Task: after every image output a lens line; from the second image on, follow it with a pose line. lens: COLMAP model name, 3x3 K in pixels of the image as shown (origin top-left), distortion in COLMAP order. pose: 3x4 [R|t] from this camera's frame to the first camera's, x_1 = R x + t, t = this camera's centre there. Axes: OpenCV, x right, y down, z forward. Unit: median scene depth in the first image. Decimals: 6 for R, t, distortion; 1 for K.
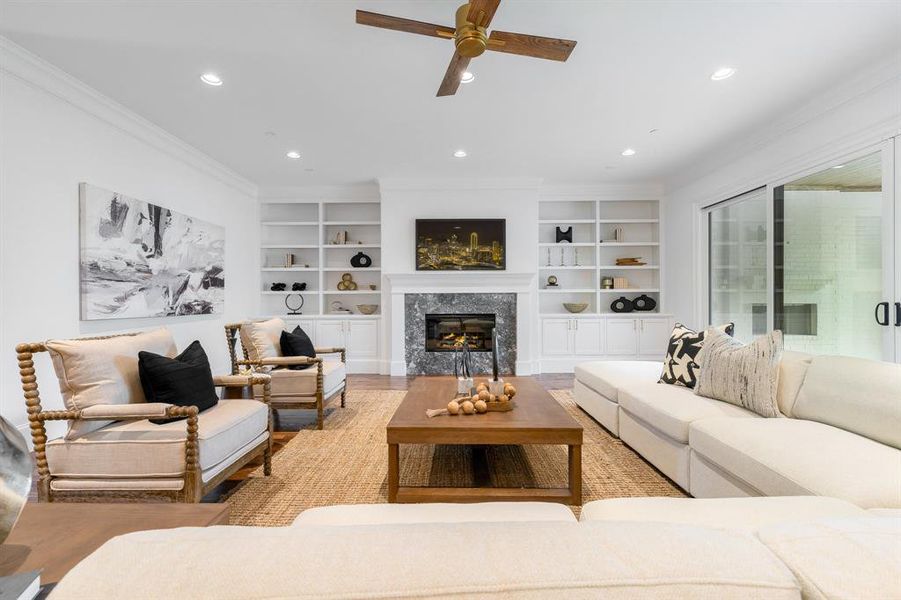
lens RADIAL K [[416.2, 0, 450.5], [0, 416.2, 300.0], [0, 0, 1]] dist [0.001129, -0.000002]
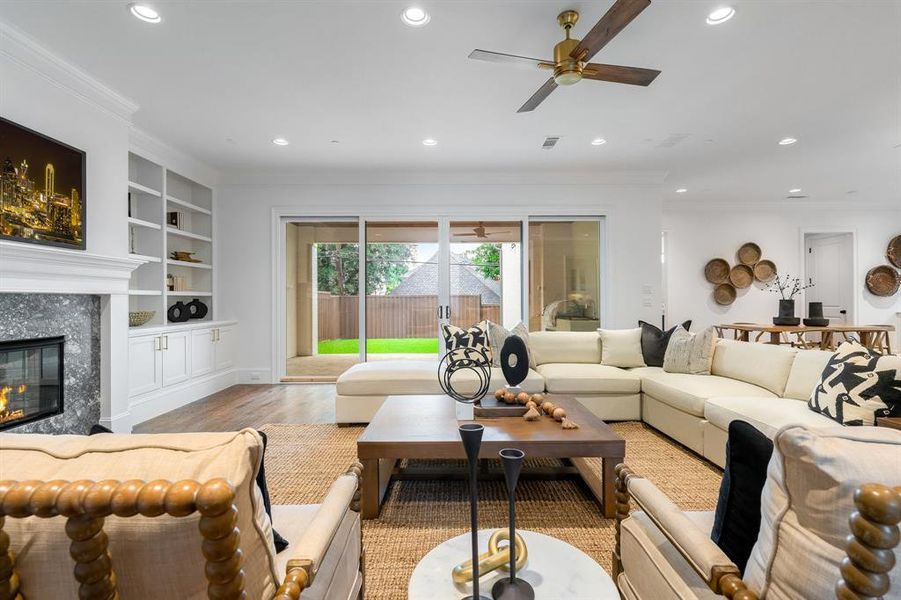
lens RADIAL K [[416.2, 0, 450.5], [0, 416.2, 300.0], [0, 0, 1]] dist [0.001129, -0.000002]
pose [[-0.032650, 0.003052, 0.999462, -0.402542], [0.006075, 0.999977, -0.002856, -0.005192], [-0.999448, 0.005979, -0.032668, 0.558098]]
